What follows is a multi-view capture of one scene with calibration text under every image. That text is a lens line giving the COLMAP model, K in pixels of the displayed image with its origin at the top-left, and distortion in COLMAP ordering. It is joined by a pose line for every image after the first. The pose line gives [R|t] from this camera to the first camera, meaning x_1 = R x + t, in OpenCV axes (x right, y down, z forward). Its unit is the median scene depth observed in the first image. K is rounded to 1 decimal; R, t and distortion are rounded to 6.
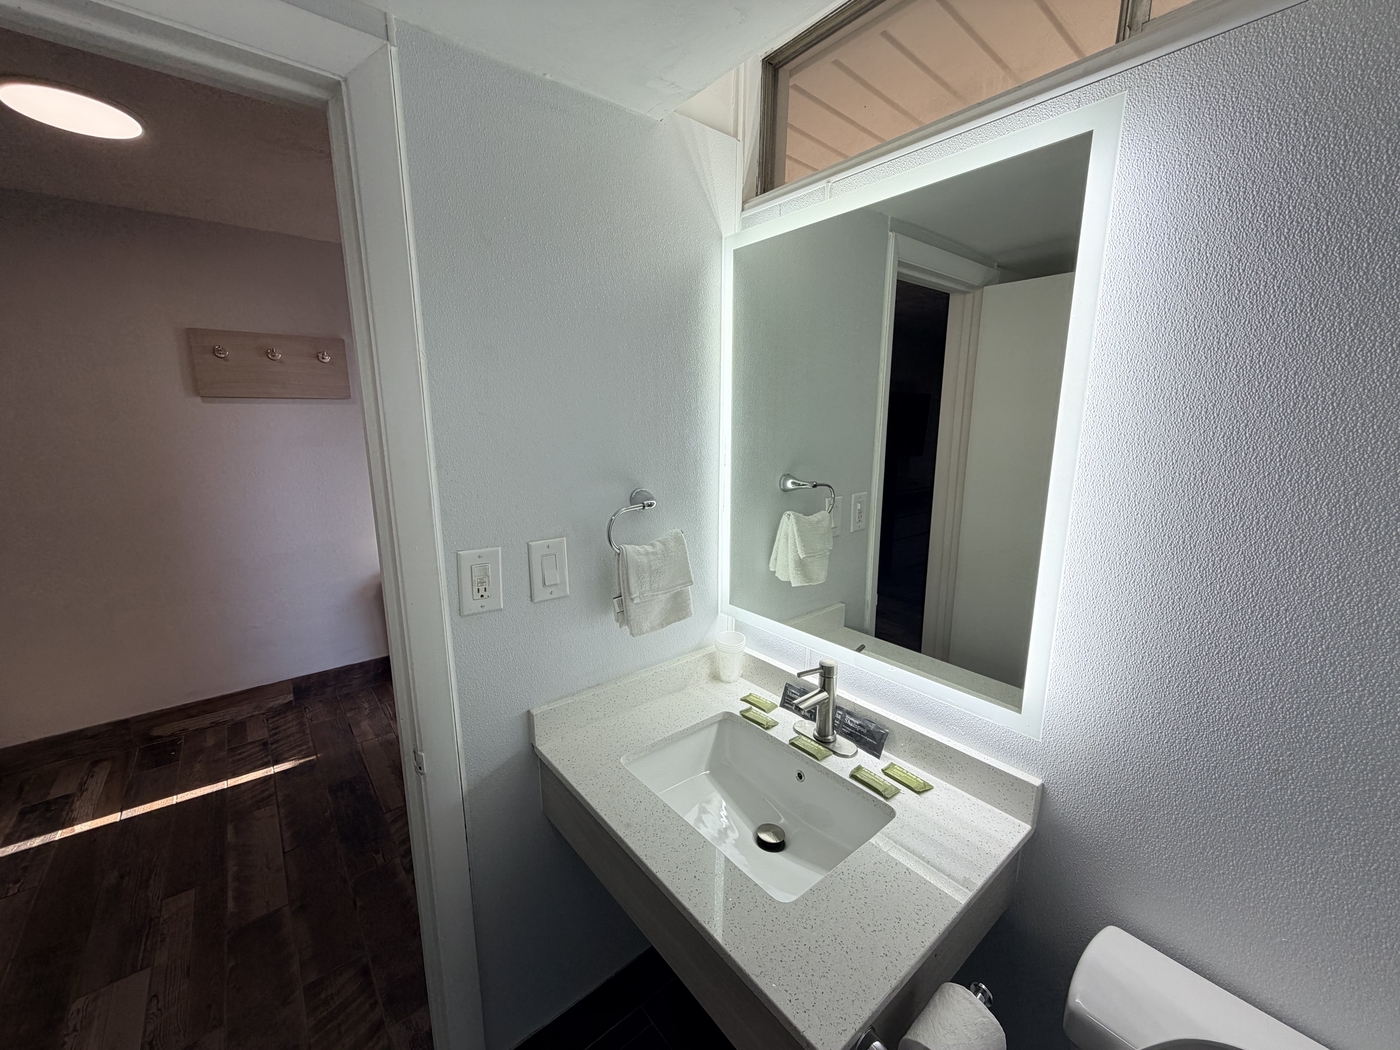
lens RADIAL K [[558.4, 0, 700.0], [0, 558.4, 525.0], [0, 0, 1]] dist [-0.001013, 0.000590]
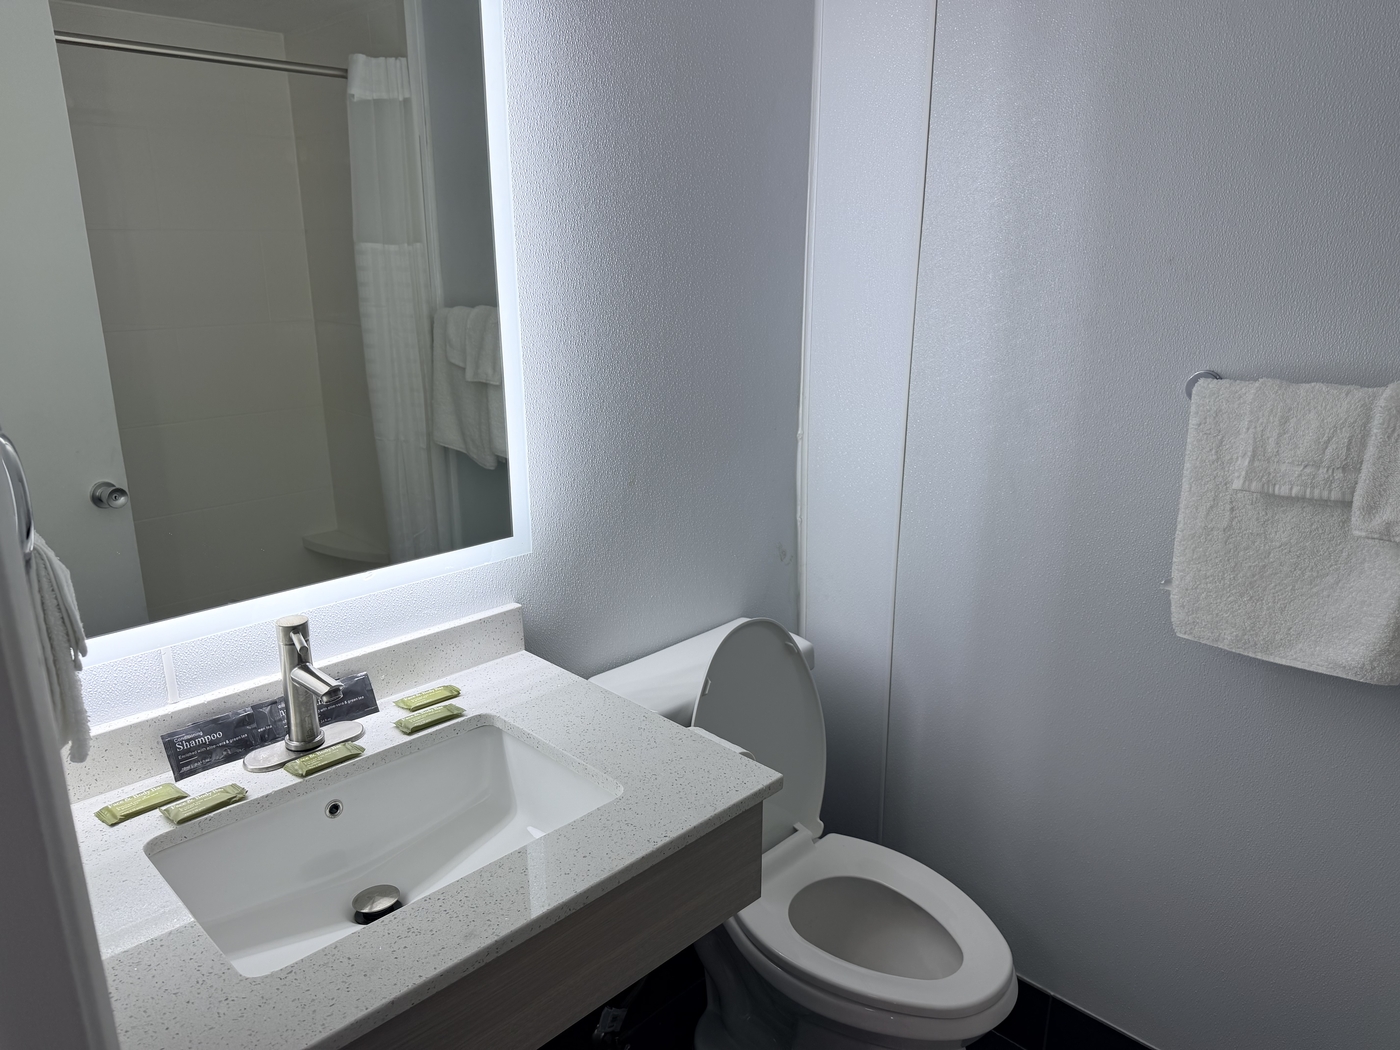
lens RADIAL K [[952.7, 0, 700.0], [0, 952.7, 525.0], [0, 0, 1]] dist [0.122743, -0.000688]
pose [[-0.081498, -0.284001, 0.955354, -0.807999], [0.197927, 0.934840, 0.294788, -0.077046], [-0.976823, 0.213115, -0.019976, 0.585442]]
